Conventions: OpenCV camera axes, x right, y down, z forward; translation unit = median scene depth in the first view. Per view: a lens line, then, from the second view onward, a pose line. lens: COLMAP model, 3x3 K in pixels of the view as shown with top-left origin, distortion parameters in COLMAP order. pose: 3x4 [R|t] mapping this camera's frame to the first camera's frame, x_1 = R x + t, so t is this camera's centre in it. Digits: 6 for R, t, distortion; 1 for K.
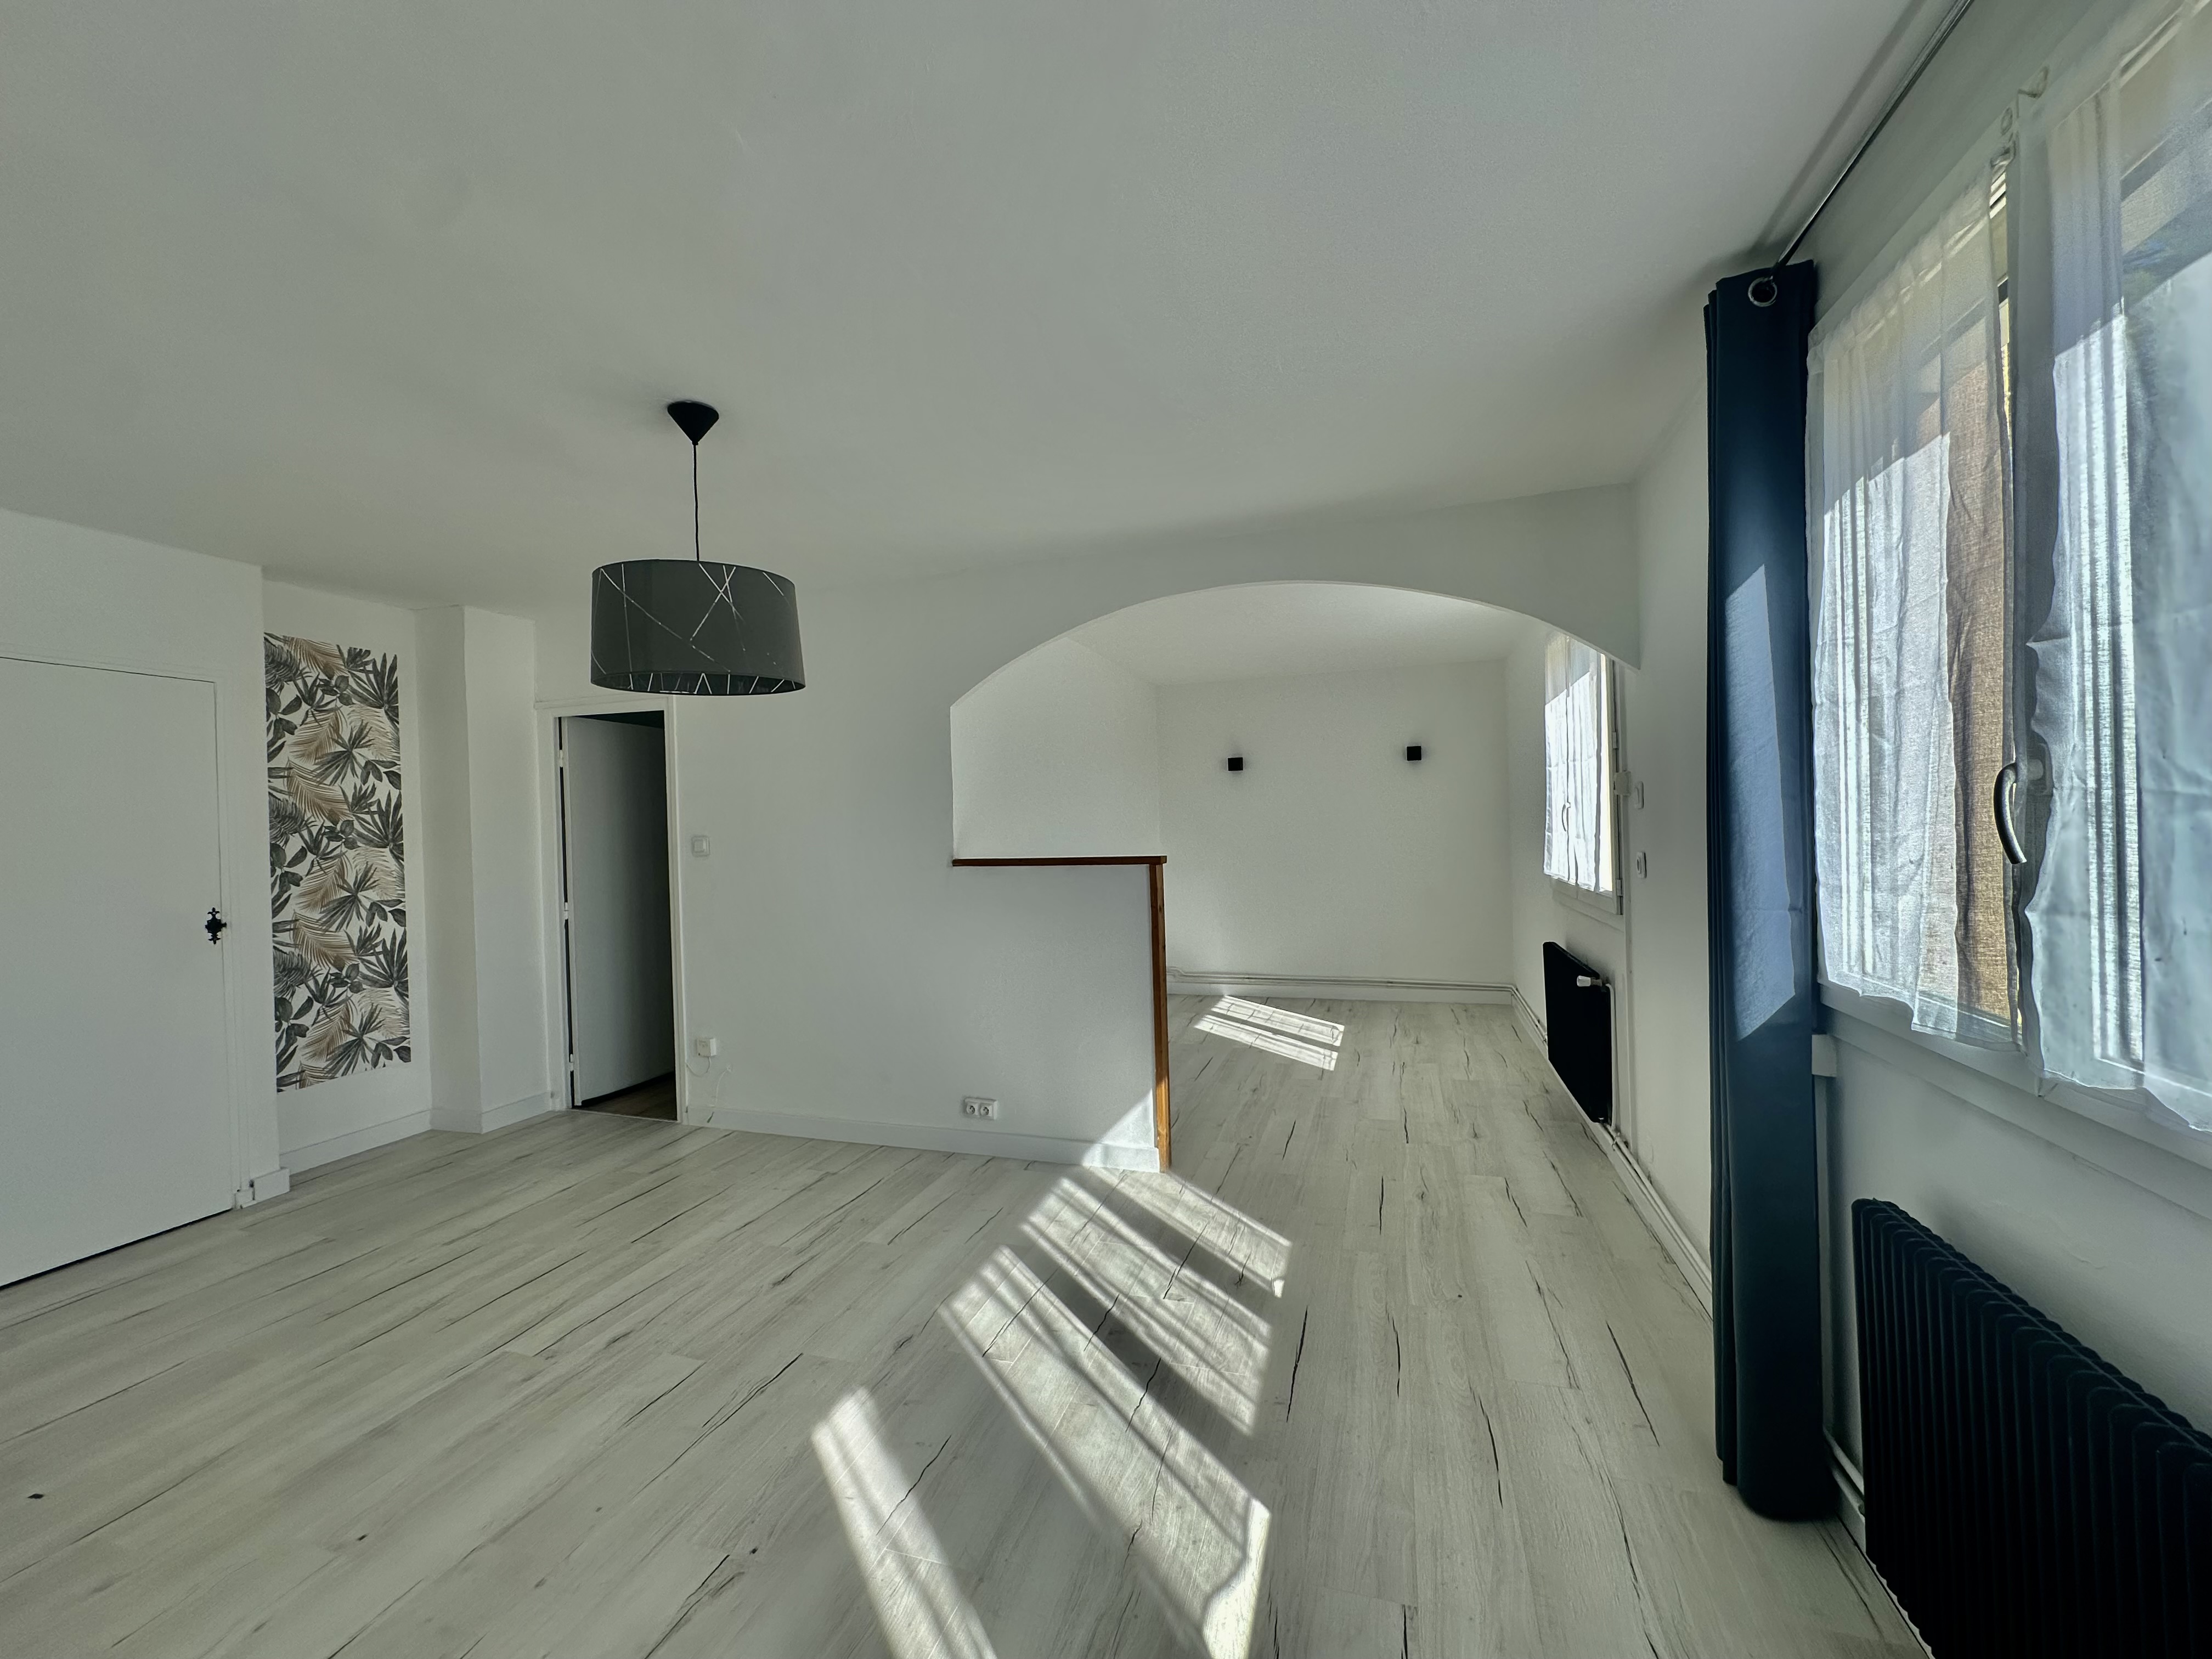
lens RADIAL K [[882.6, 0, 1106.0], [0, 882.6, 829.5], [0, 0, 1]] dist [-0.000525, 0.000093]
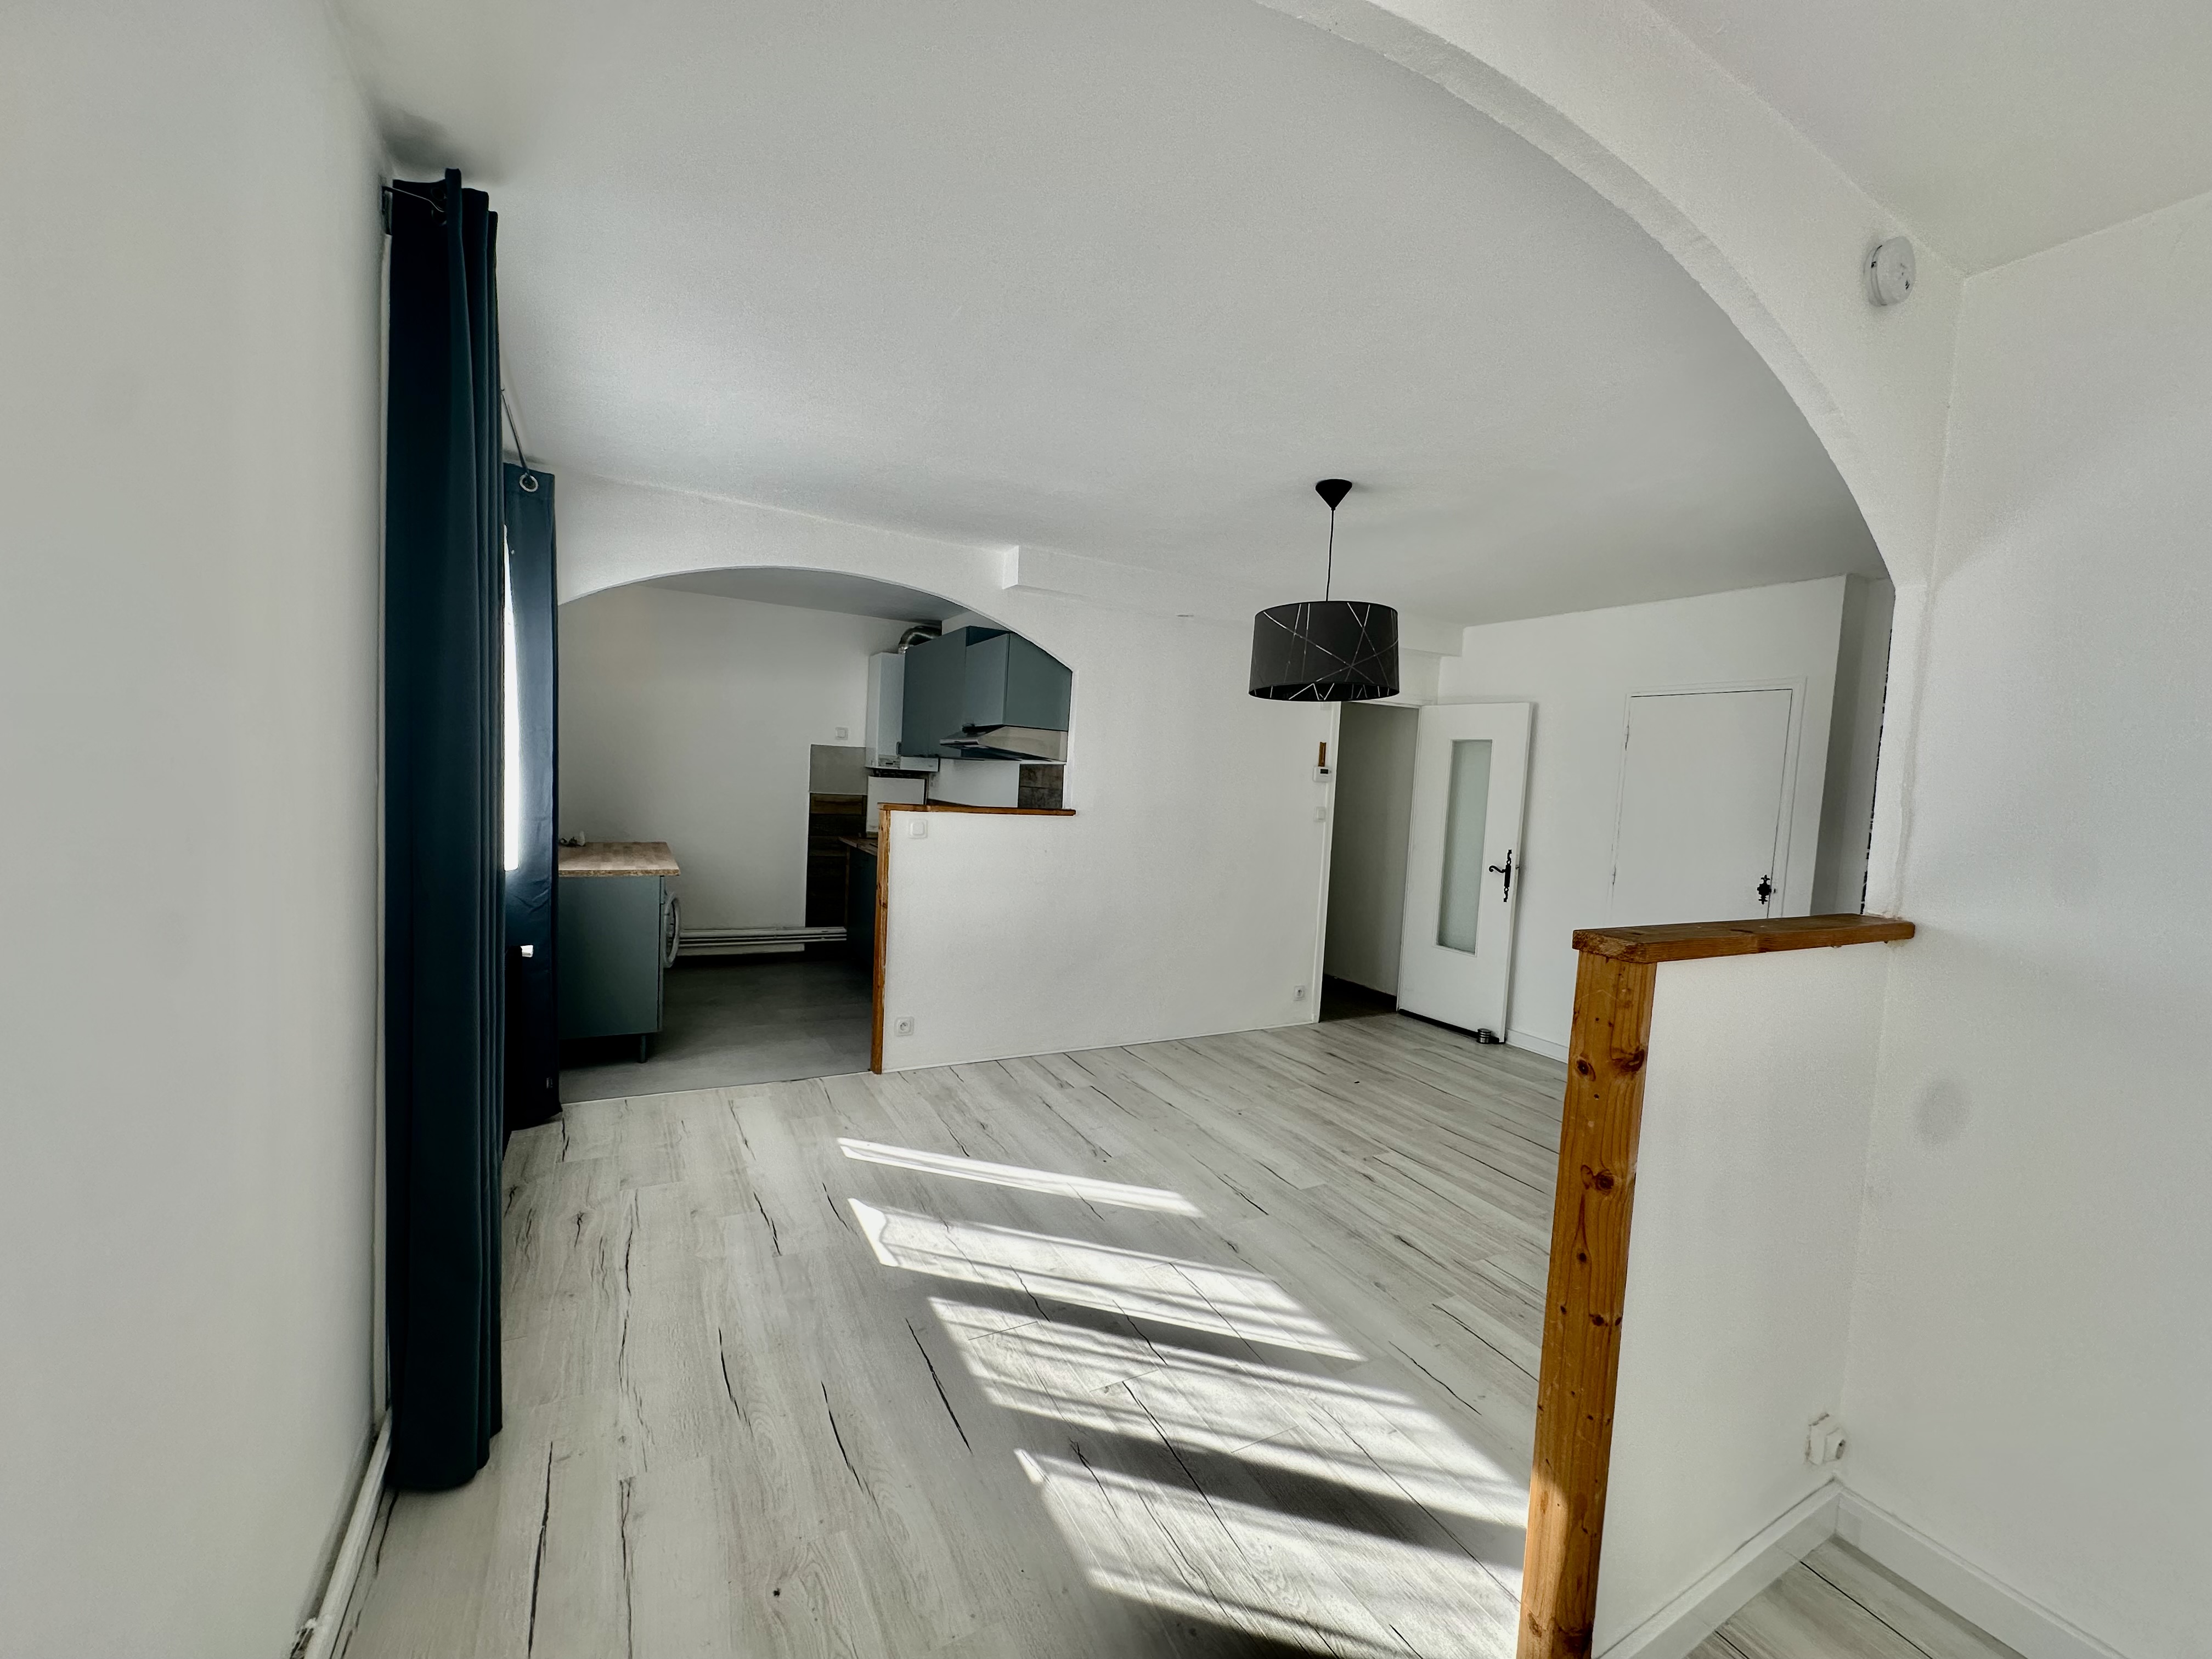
lens RADIAL K [[882.6, 0, 1106.0], [0, 882.6, 829.5], [0, 0, 1]] dist [-0.000525, 0.000093]
pose [[-0.688020, 0.031619, -0.725002, 0.630720], [-0.039895, 0.995892, 0.081292, -0.046370], [0.724594, 0.084854, -0.683932, 1.445724]]
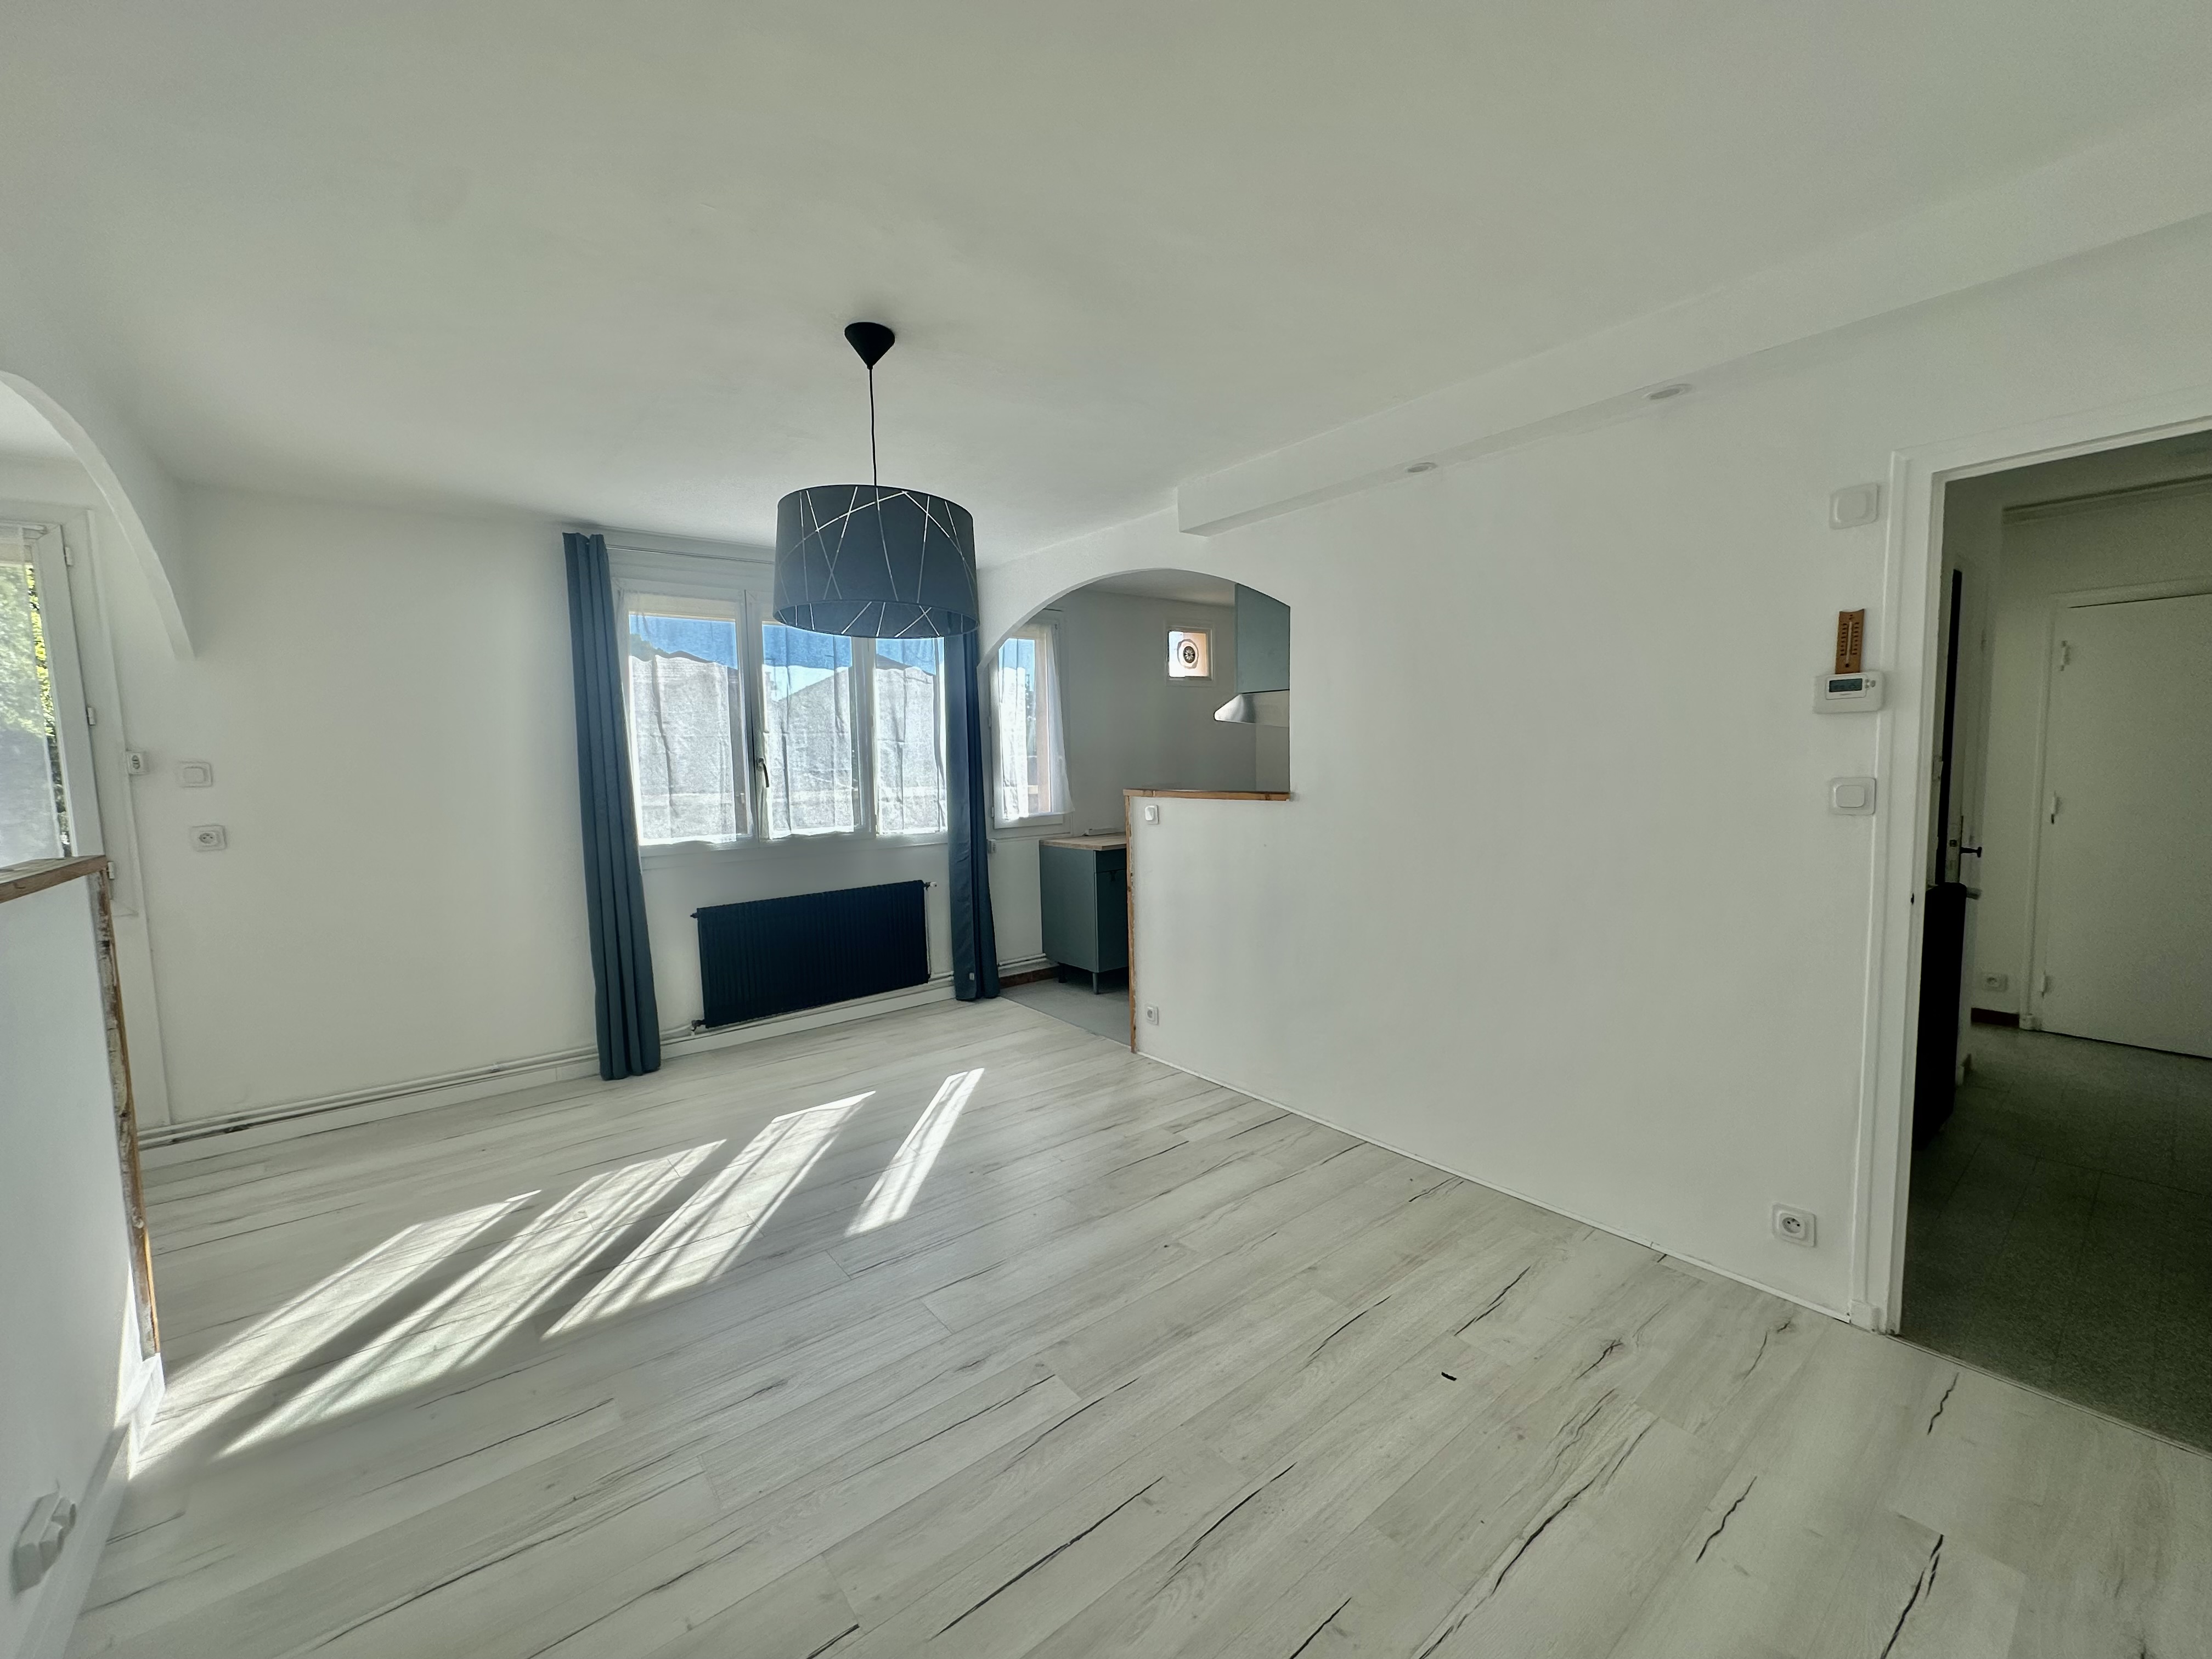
lens RADIAL K [[882.6, 0, 1106.0], [0, 882.6, 829.5], [0, 0, 1]] dist [-0.000525, 0.000093]
pose [[-0.830915, -0.000874, 0.556398, -1.029734], [0.047328, 0.996263, 0.072245, 0.003643], [-0.554382, 0.086363, -0.827769, 1.444730]]
